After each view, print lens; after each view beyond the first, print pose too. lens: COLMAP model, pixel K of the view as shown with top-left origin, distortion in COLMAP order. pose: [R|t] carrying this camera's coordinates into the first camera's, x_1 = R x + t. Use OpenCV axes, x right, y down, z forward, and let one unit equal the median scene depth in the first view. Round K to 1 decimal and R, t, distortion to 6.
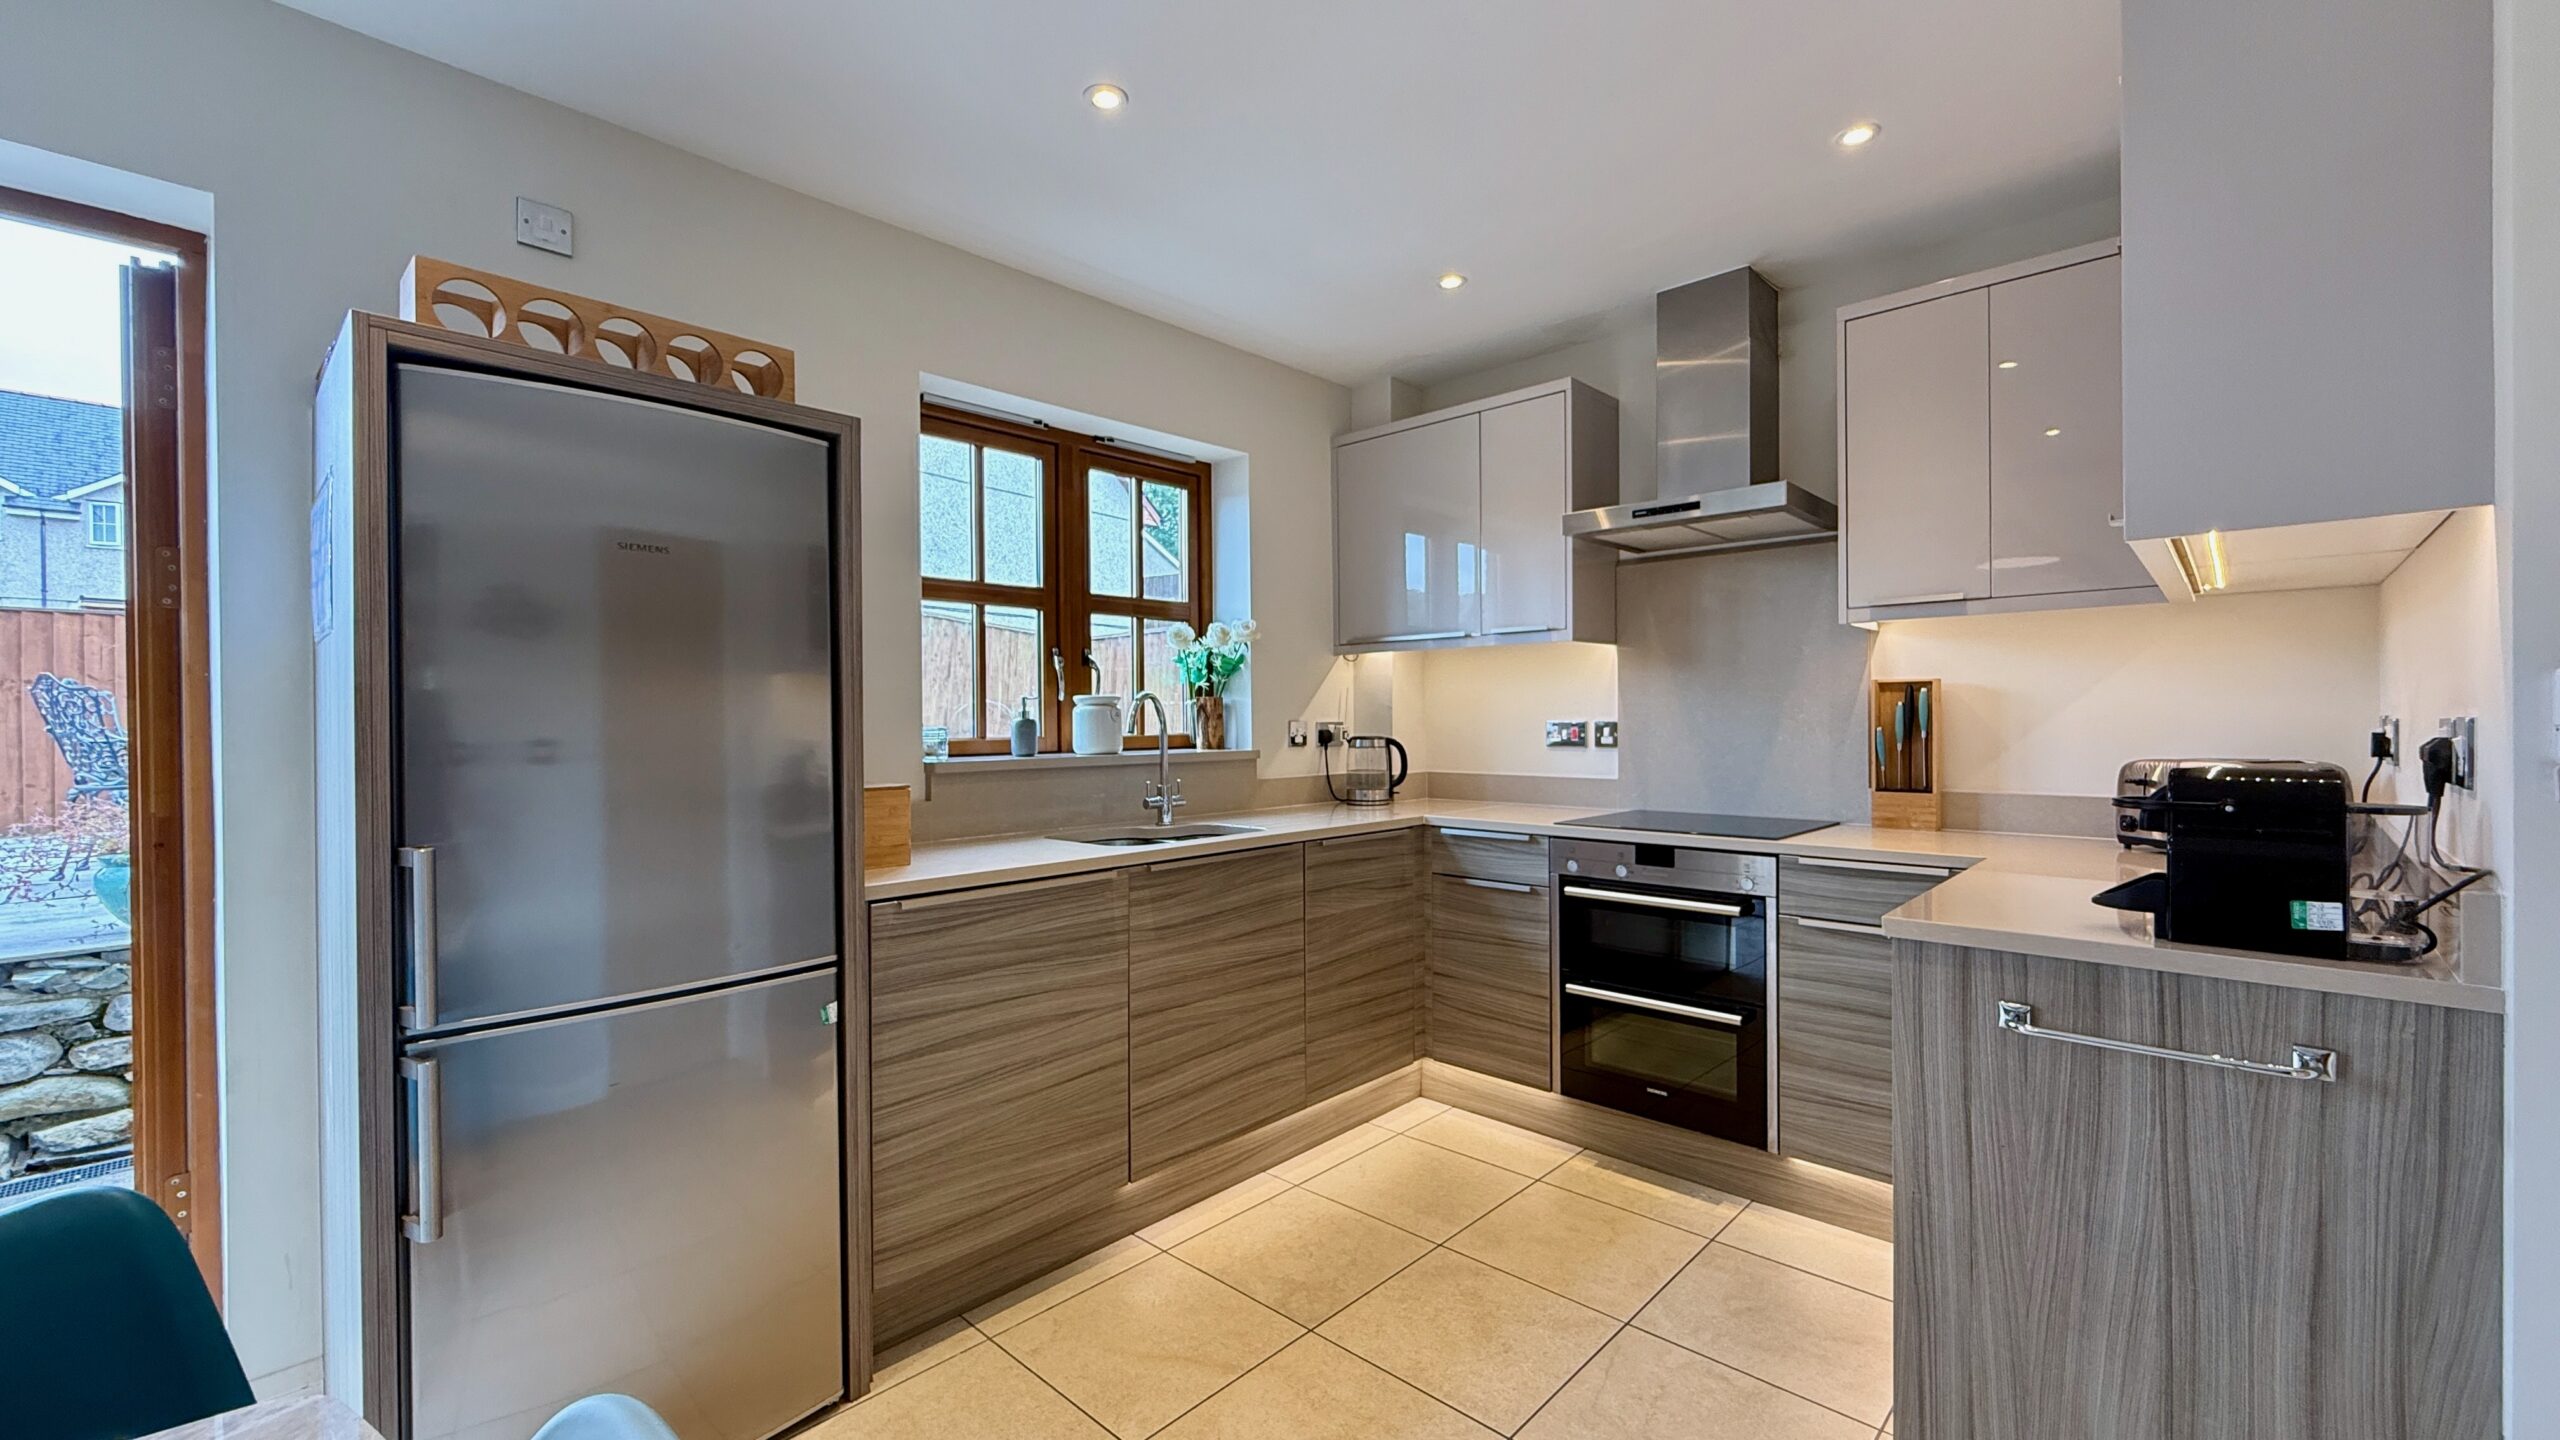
lens RADIAL K [[1019.8, 0, 1275.7], [0, 1019.8, 725.8], [0, 0, 1]] dist [0.000646, -0.000285]
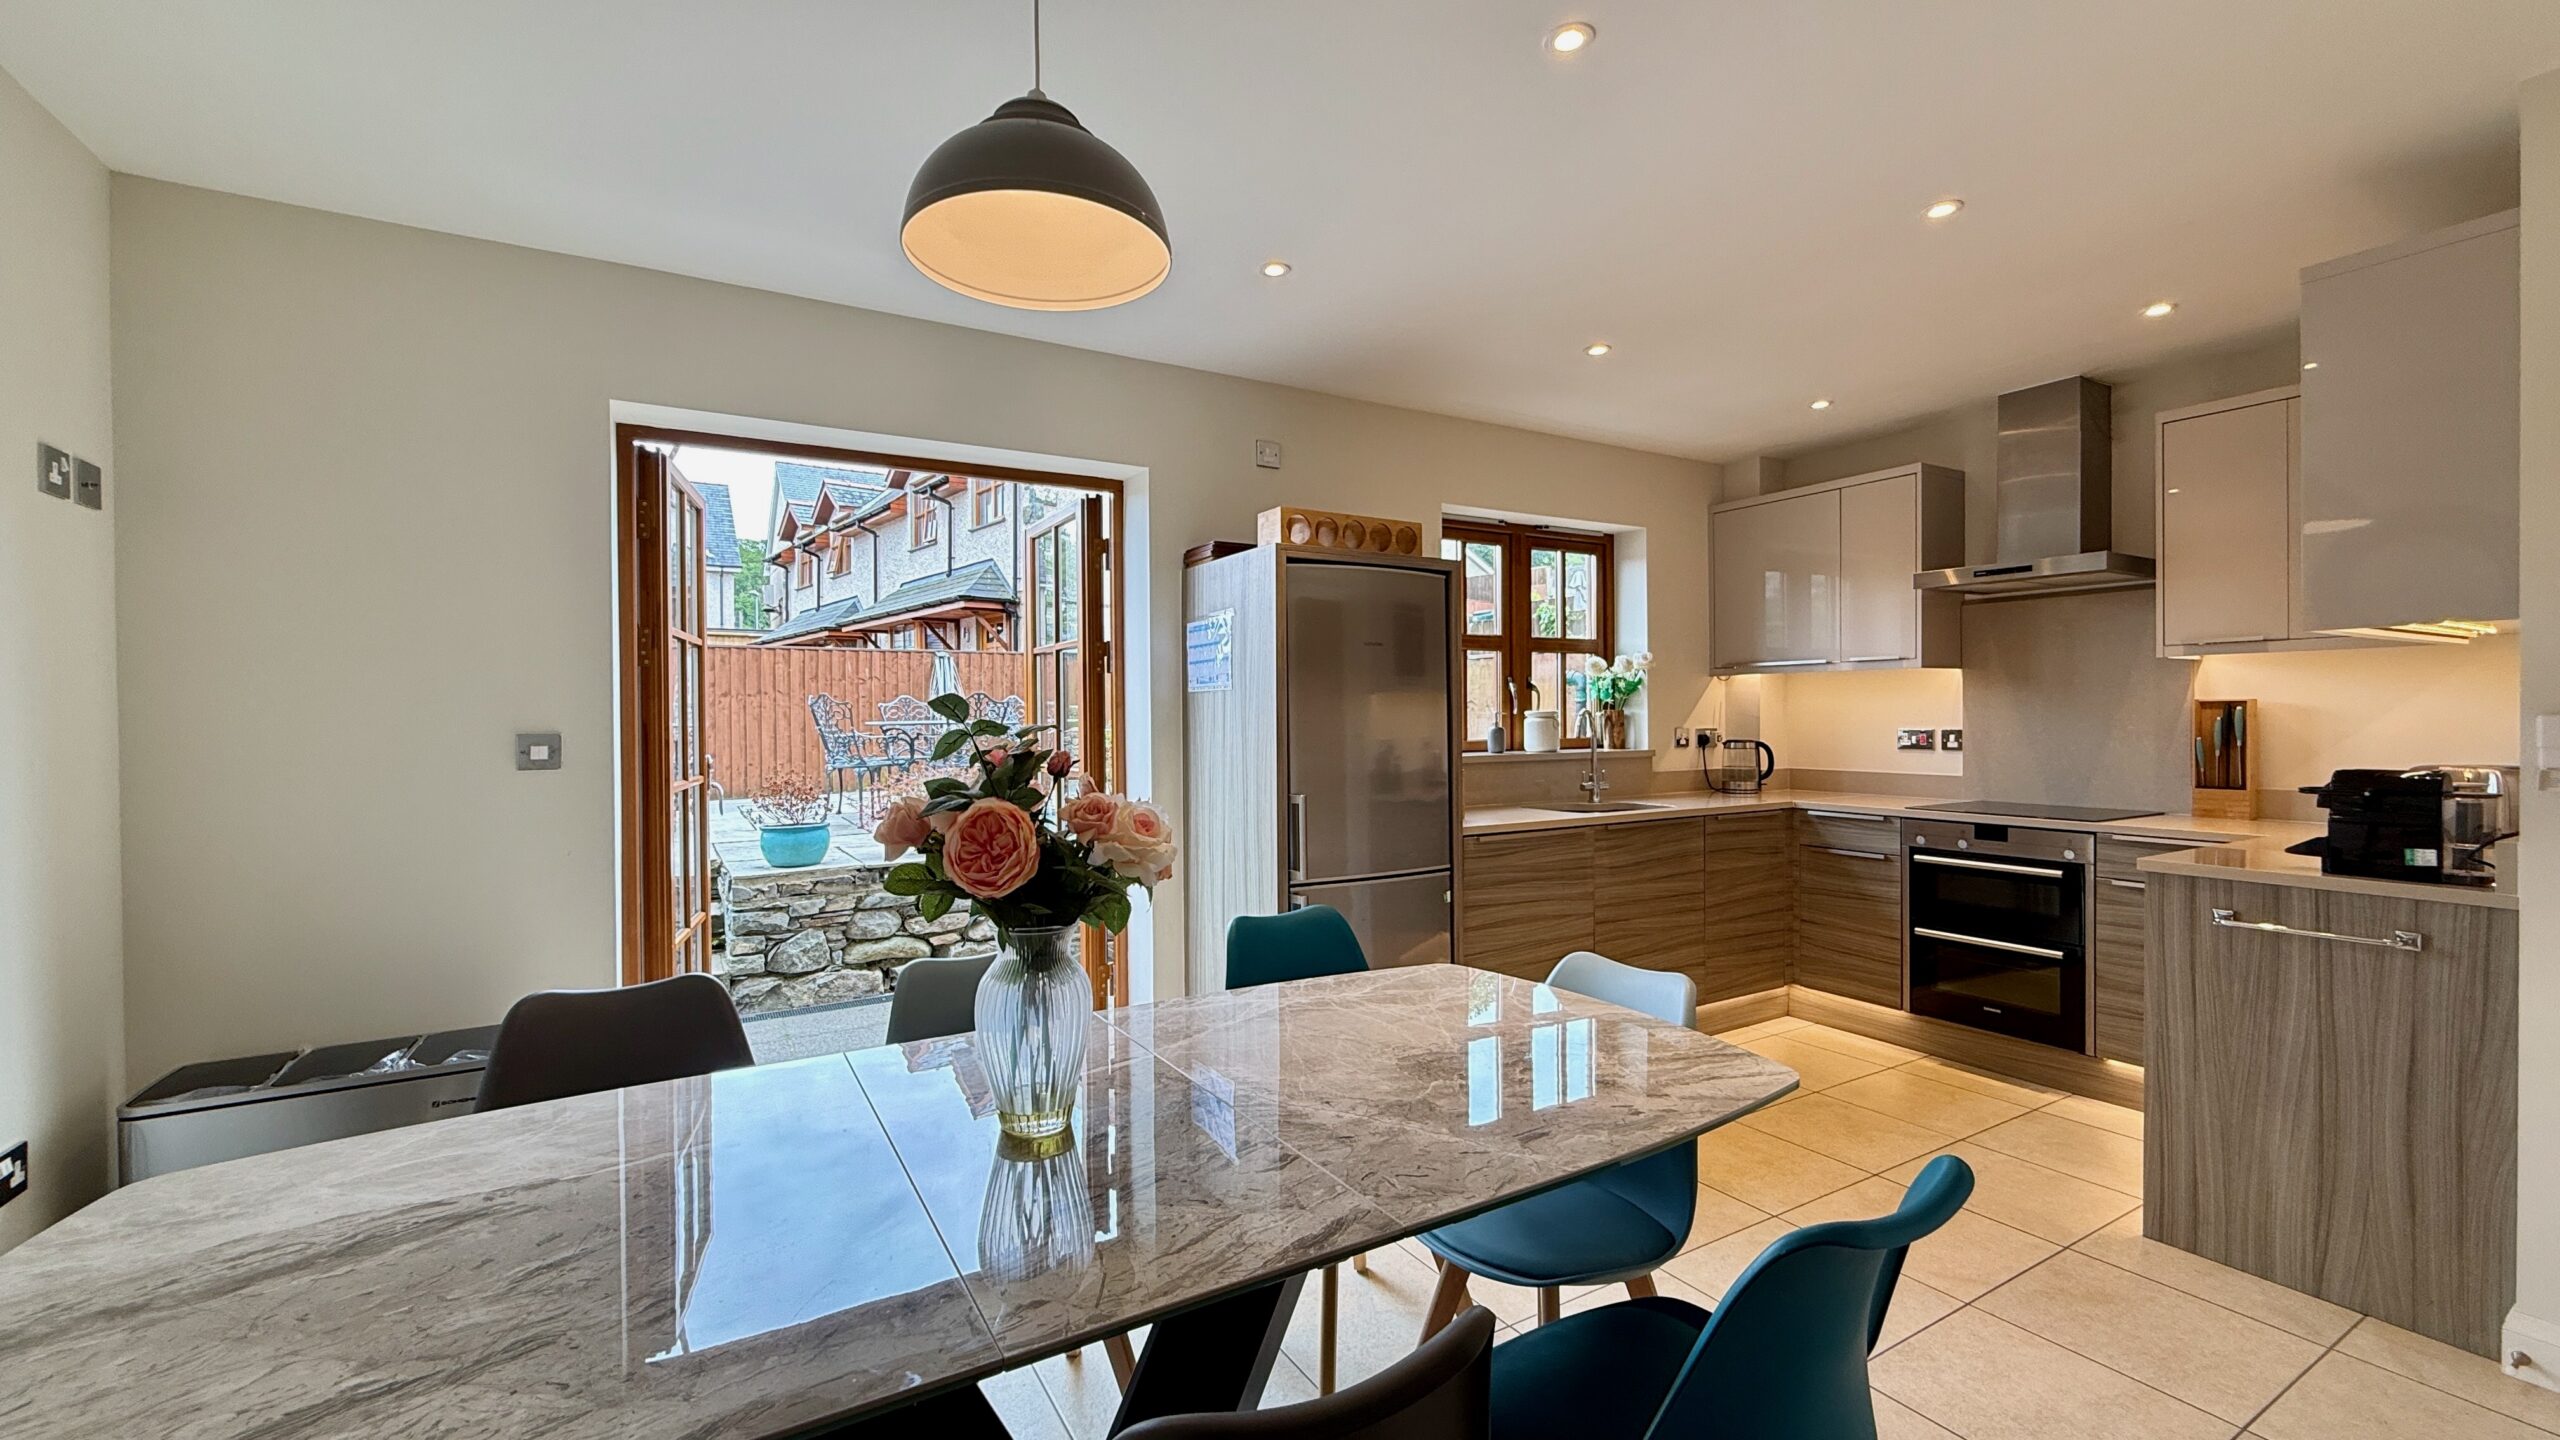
lens RADIAL K [[1019.8, 0, 1275.7], [0, 1019.8, 725.8], [0, 0, 1]] dist [0.000646, -0.000285]
pose [[0.960817, 0.003156, -0.277166, -0.143021], [-0.001797, 0.999985, 0.005157, -0.015929], [0.277179, -0.004457, 0.960808, -0.490030]]
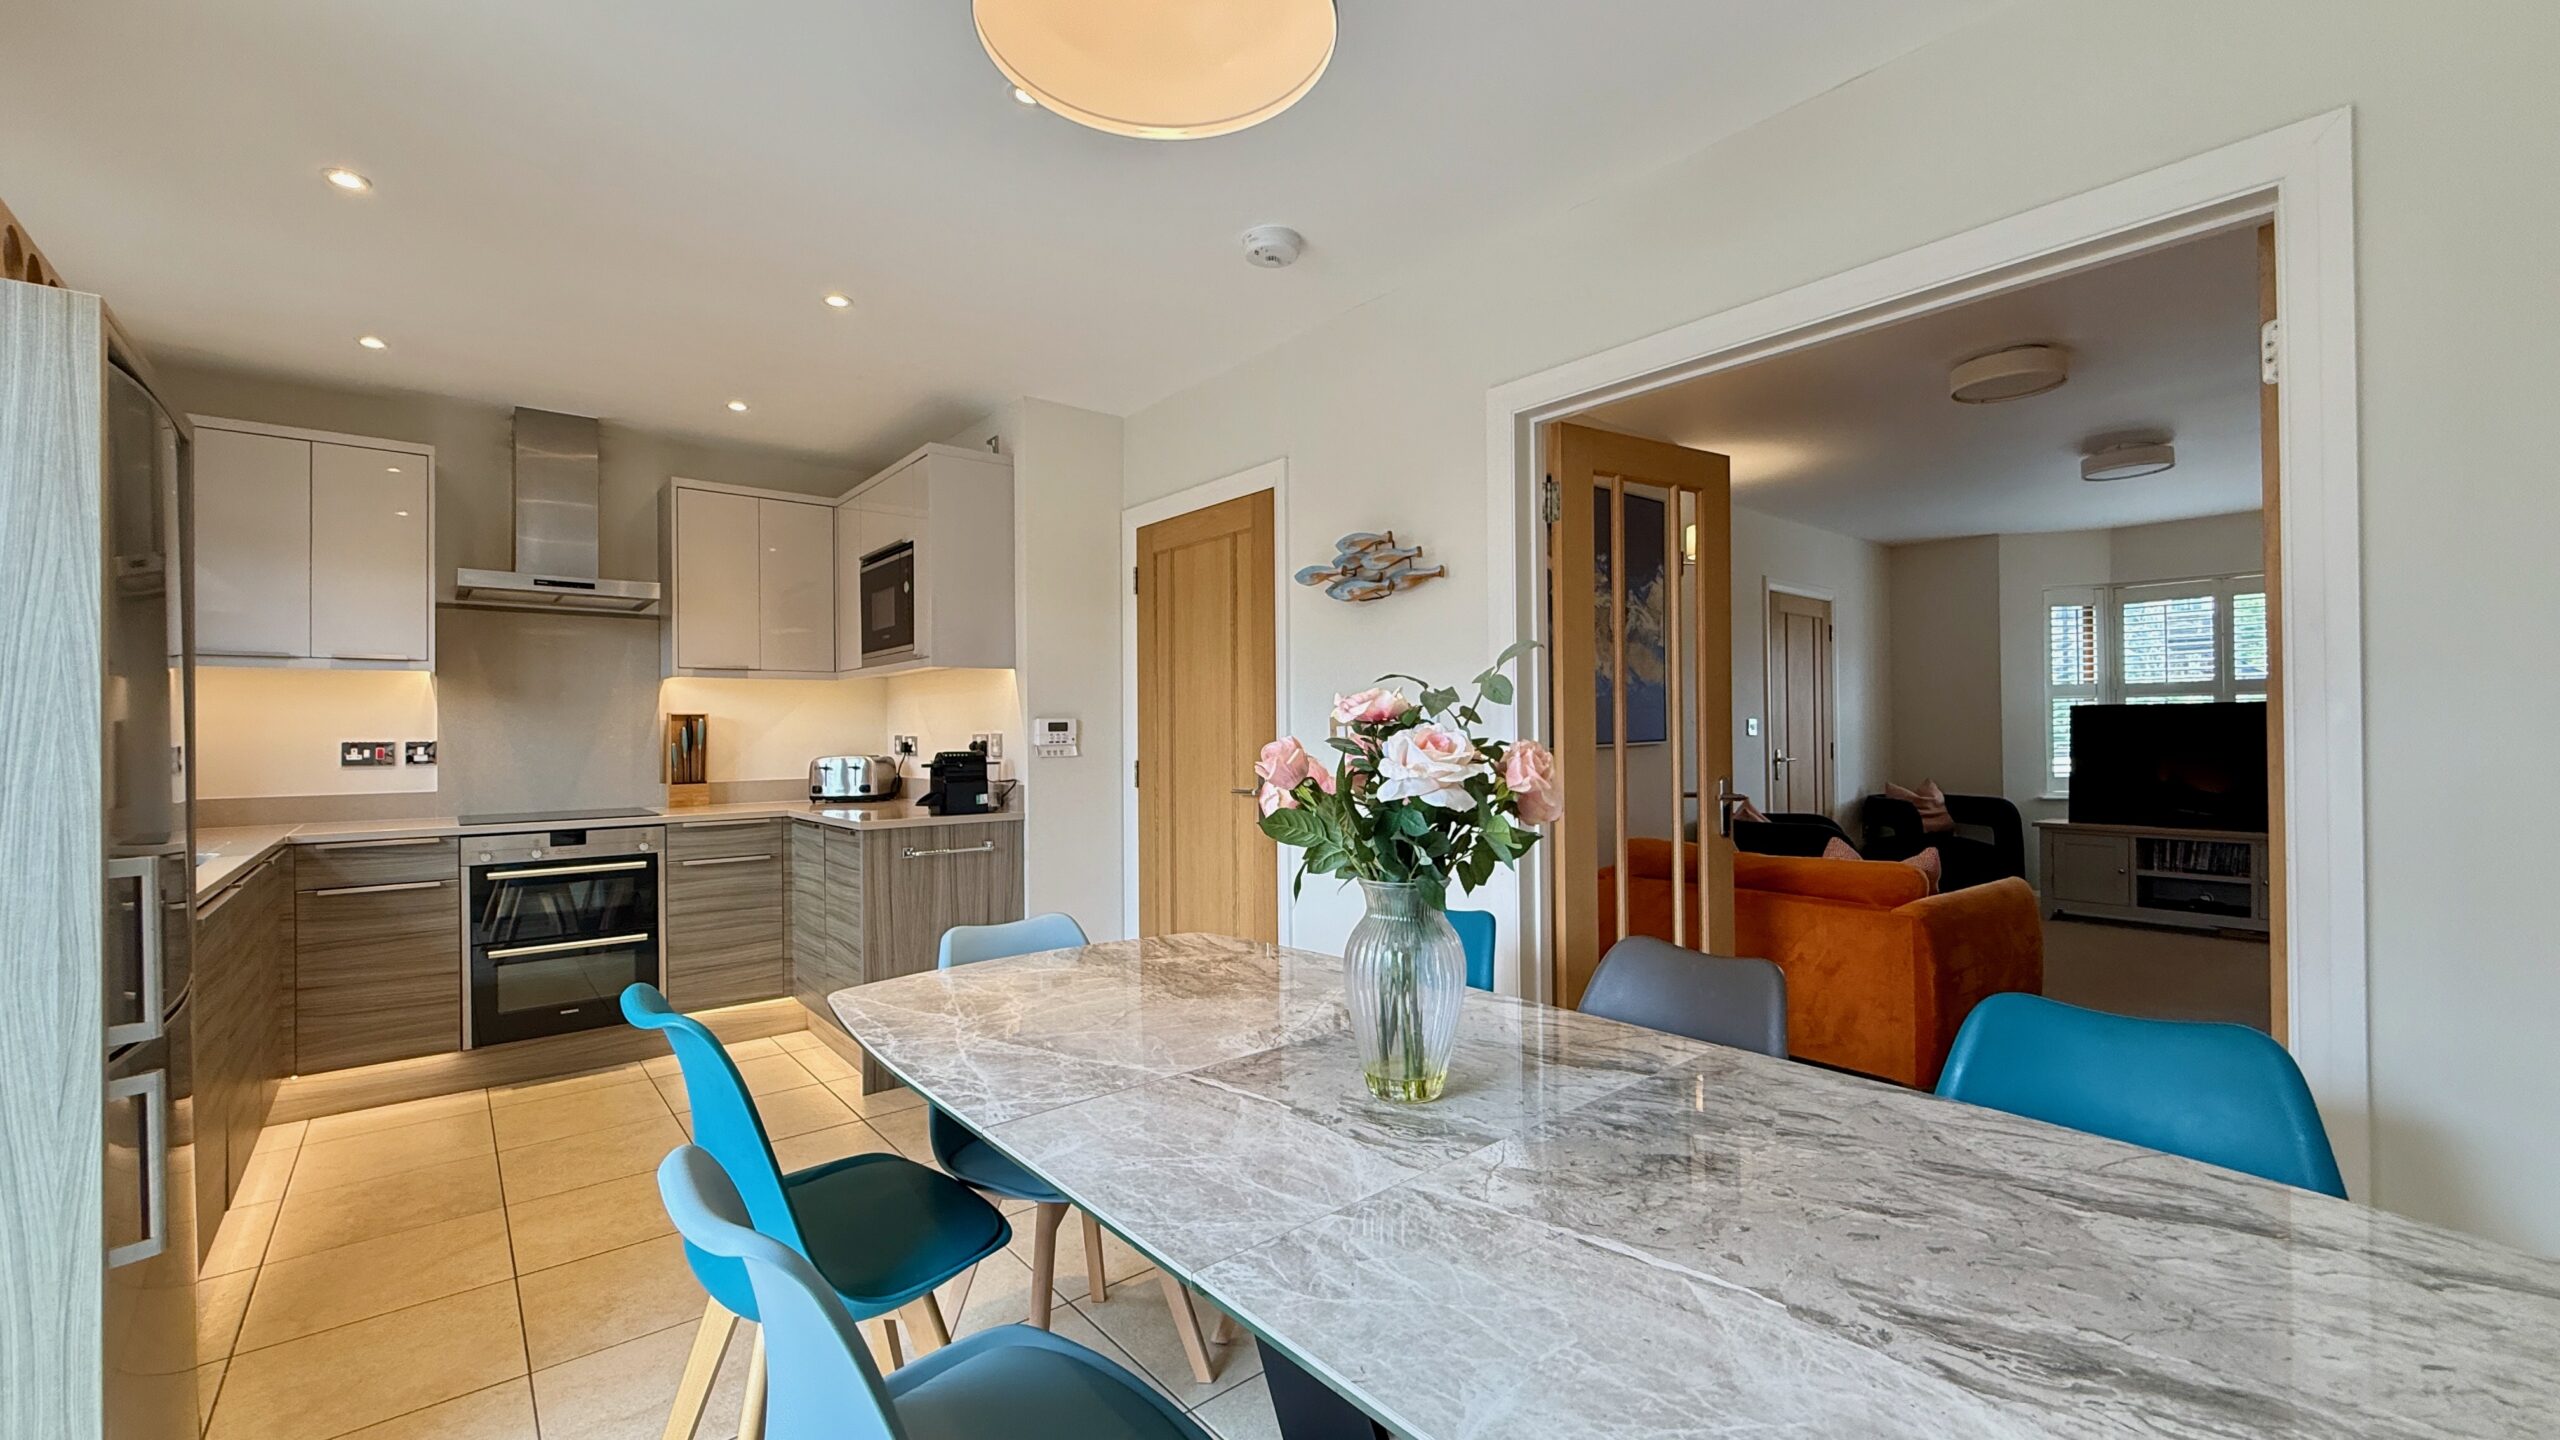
lens RADIAL K [[1019.8, 0, 1275.7], [0, 1019.8, 725.8], [0, 0, 1]] dist [0.000646, -0.000285]
pose [[0.120157, 0.014174, 0.992654, -0.792771], [0.015709, 0.999746, -0.016177, 0.013452], [-0.992631, 0.017538, 0.119904, -0.094770]]
